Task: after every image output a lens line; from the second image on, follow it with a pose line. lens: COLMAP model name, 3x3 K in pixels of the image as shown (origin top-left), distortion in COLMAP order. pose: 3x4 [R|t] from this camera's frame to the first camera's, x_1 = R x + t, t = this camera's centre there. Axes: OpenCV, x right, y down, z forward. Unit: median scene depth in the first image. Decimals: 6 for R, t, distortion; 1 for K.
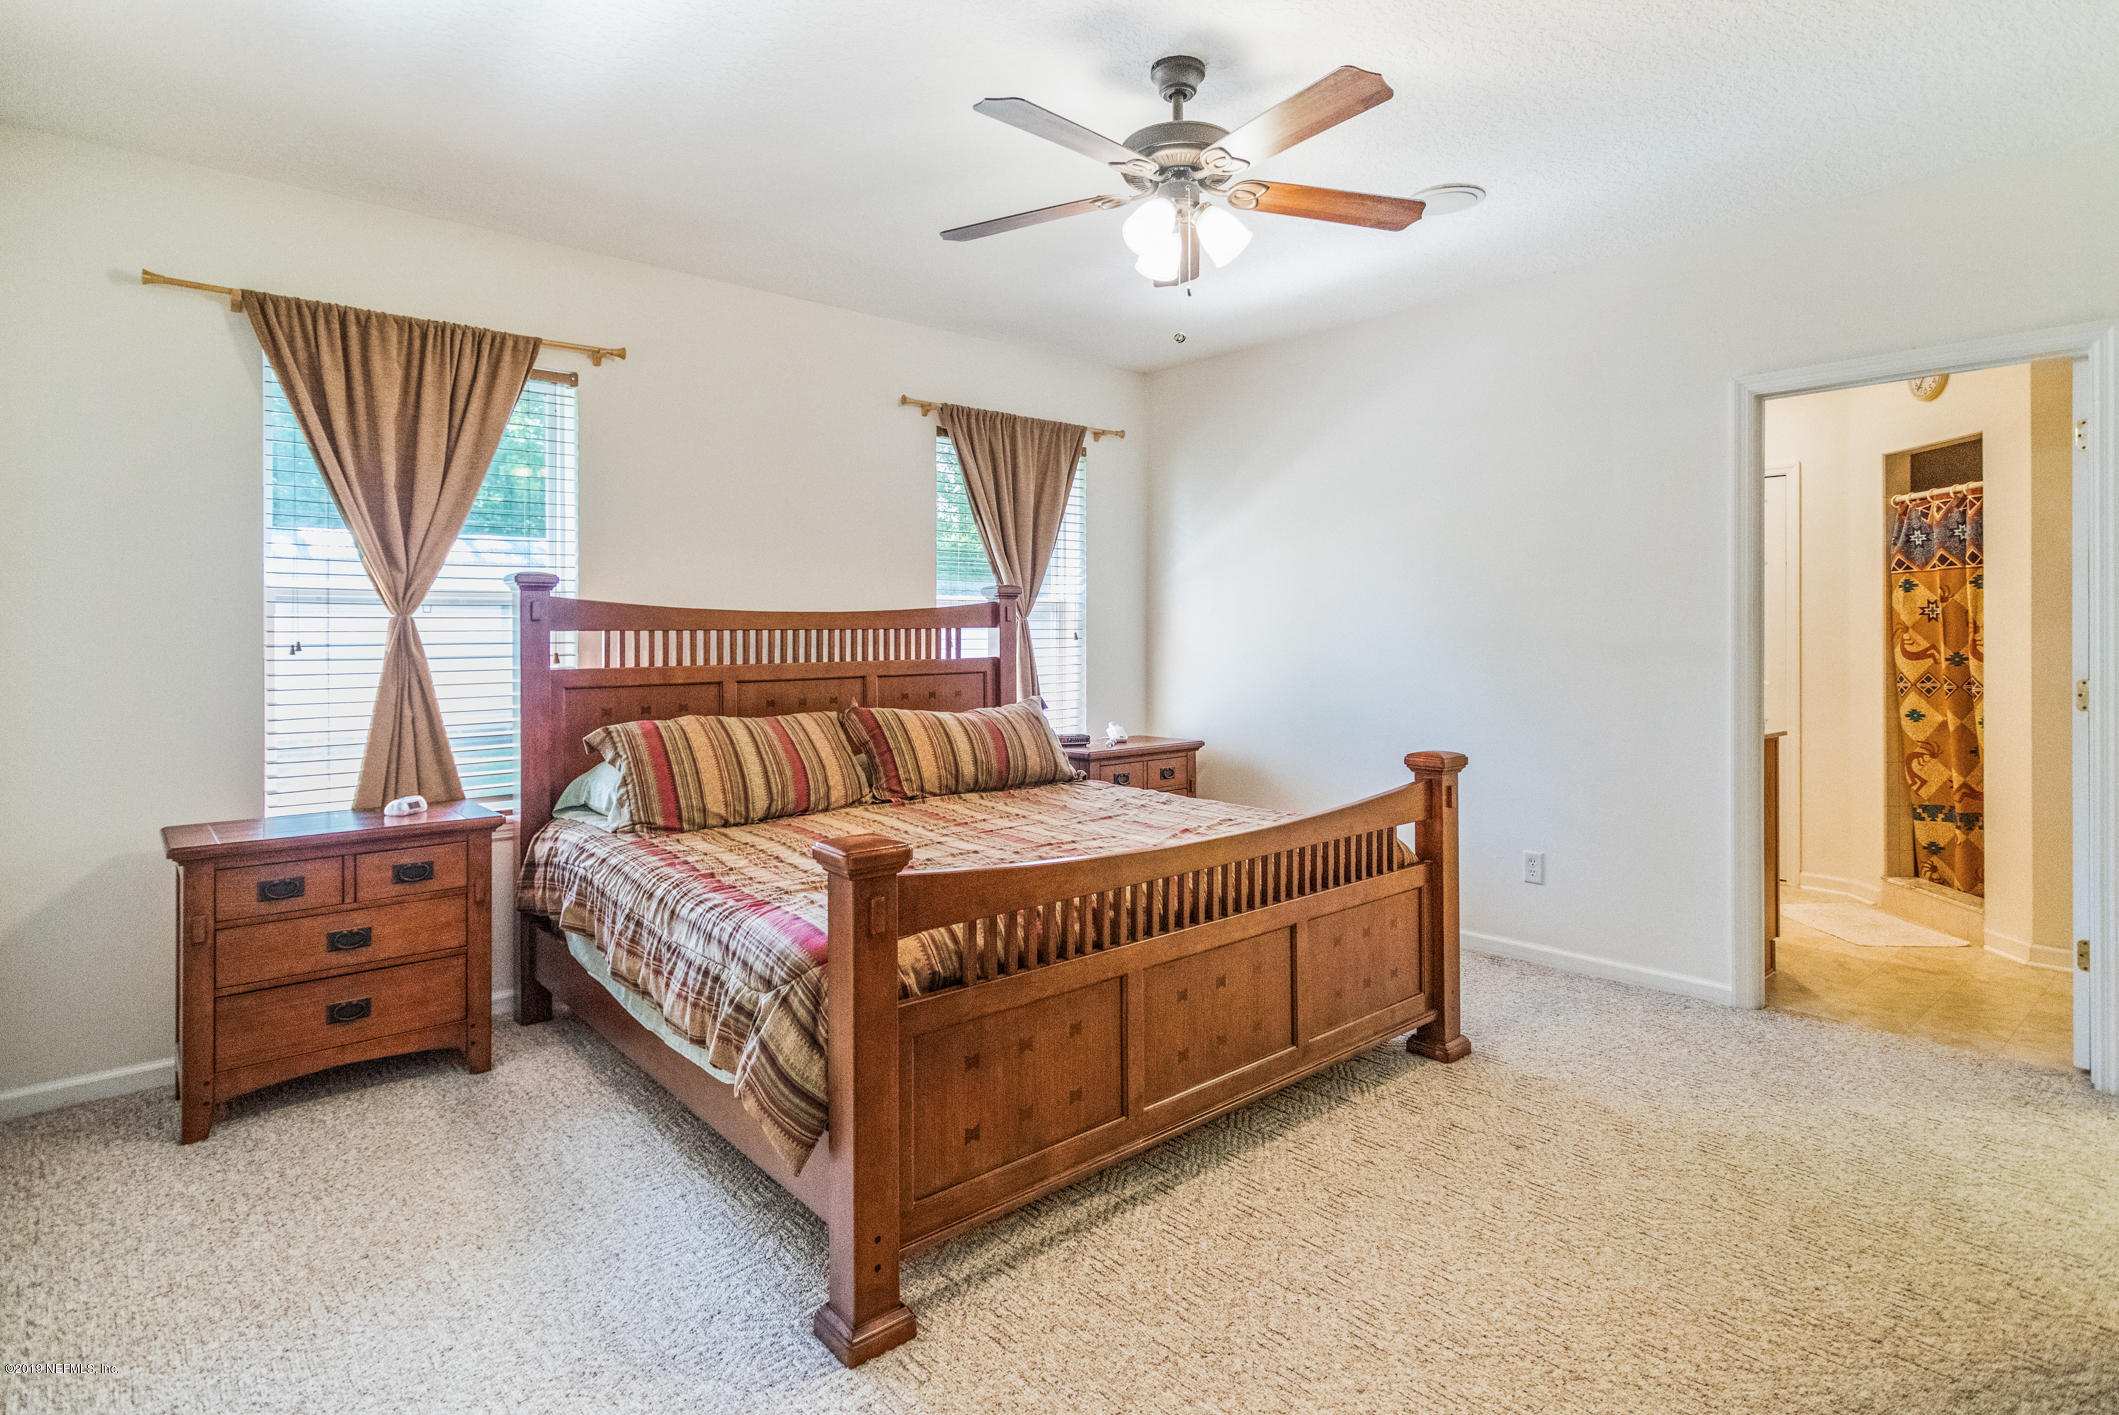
lens RADIAL K [[1025.5, 0, 1048.9], [0, 1025.5, 719.2], [0, 0, 1]] dist [0.000278, 0.000340]
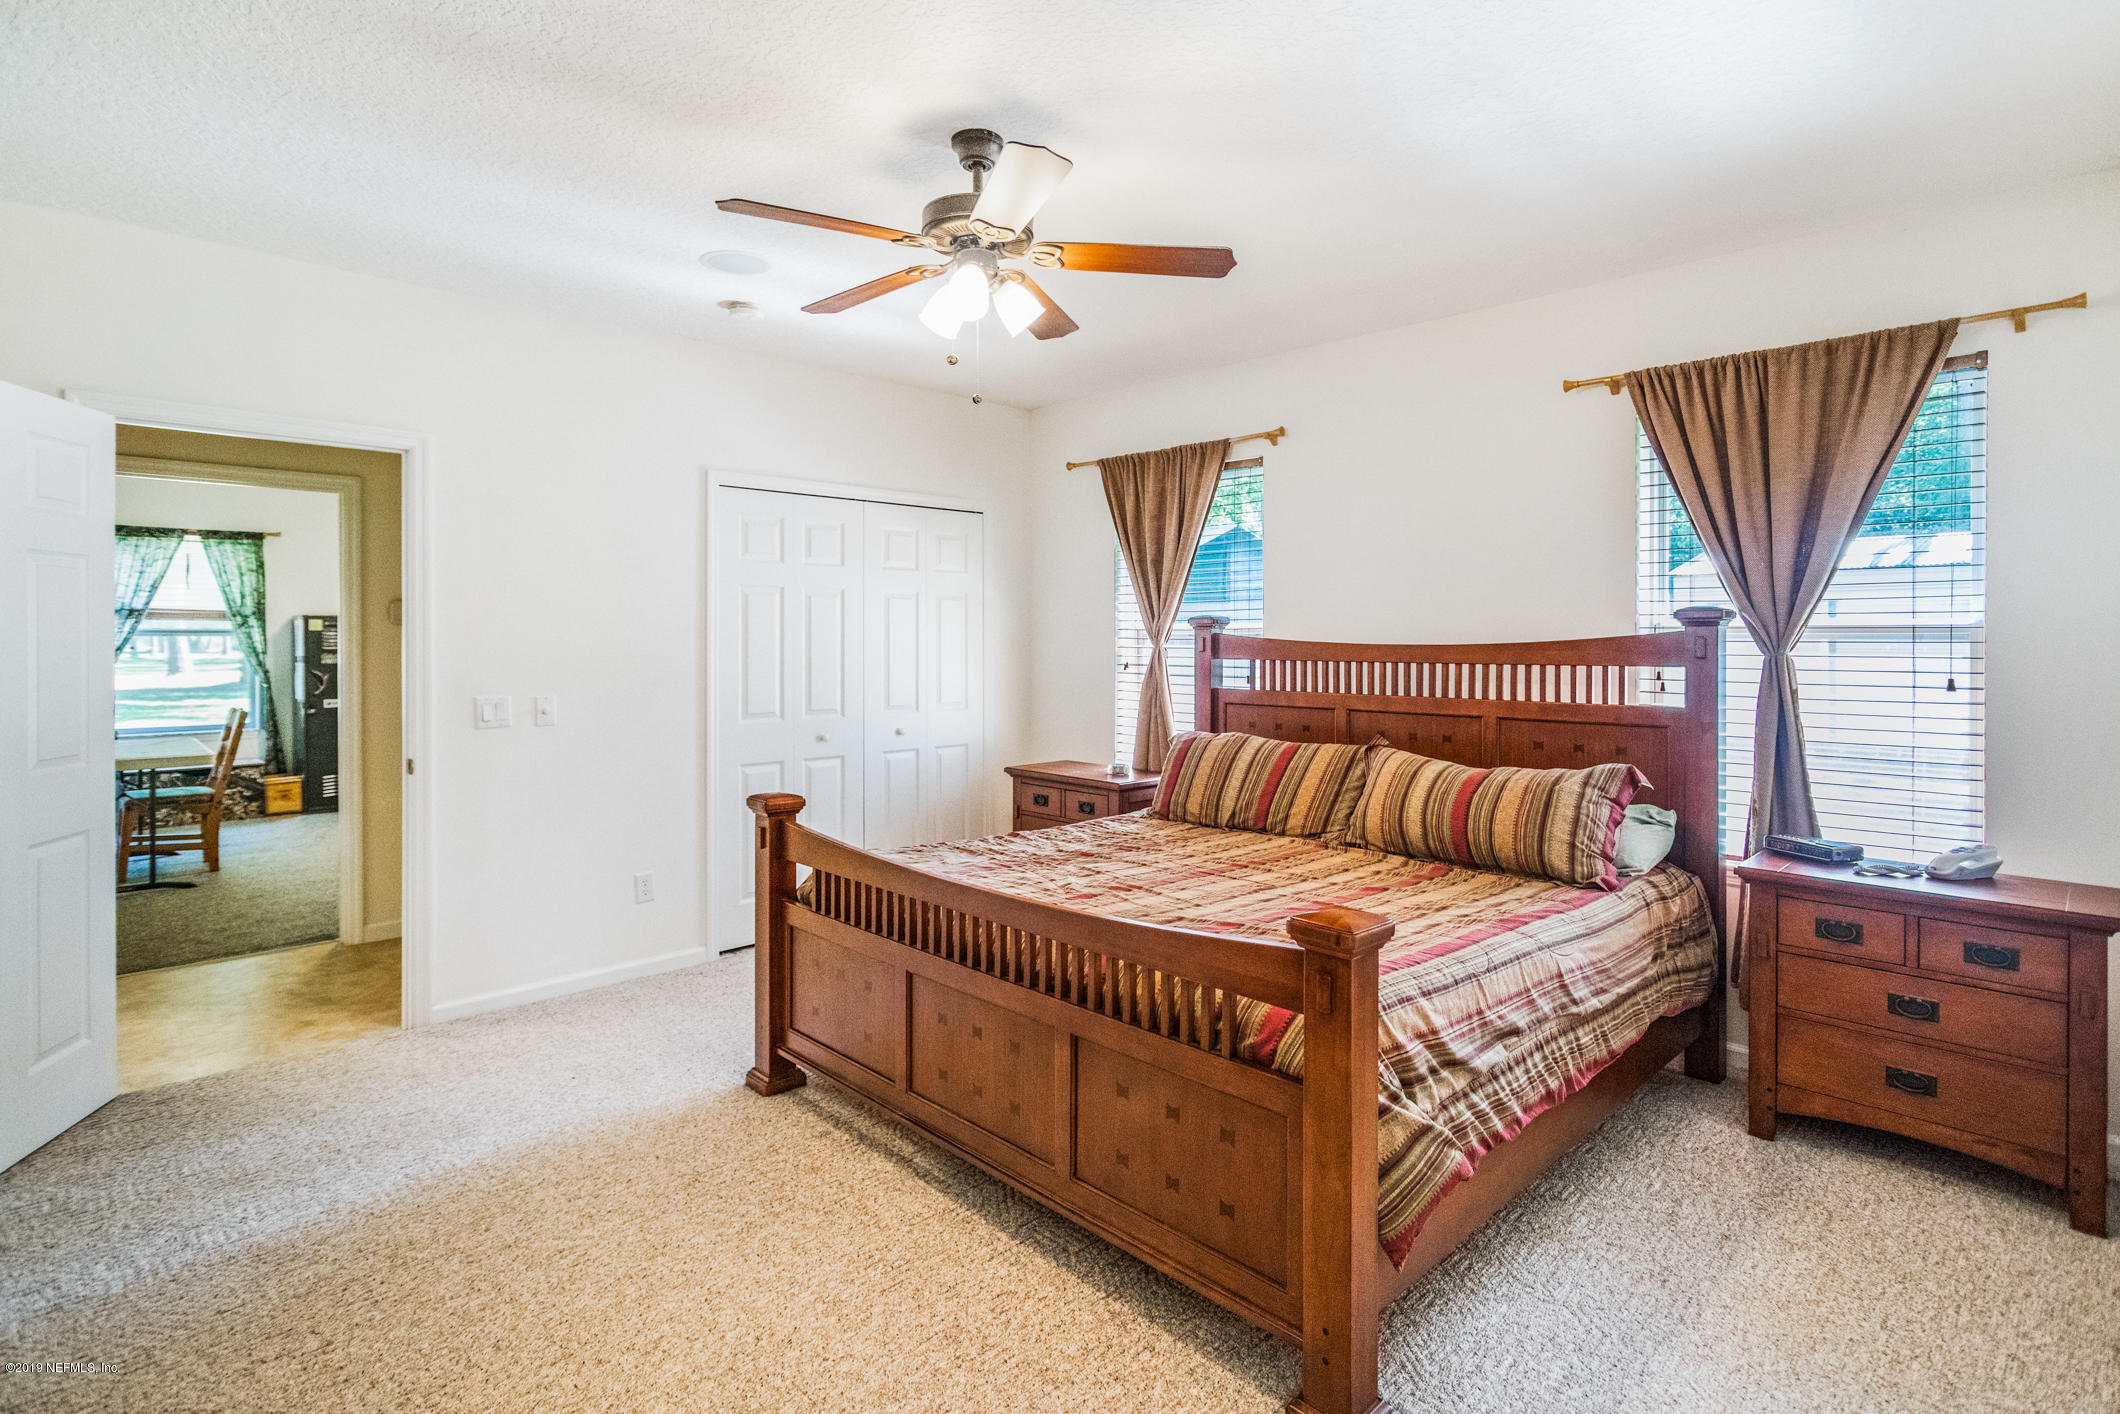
lens RADIAL K [[1016.0, 0, 1060.0], [0, 1016.0, 707.0], [0, 0, 1]] dist [-0.000613, 0.000348]
pose [[0.101654, 0.057503, -0.993157, 0.733922], [-0.107129, 0.993155, 0.046538, -0.059716], [0.989035, 0.101665, 0.107119, 0.623229]]
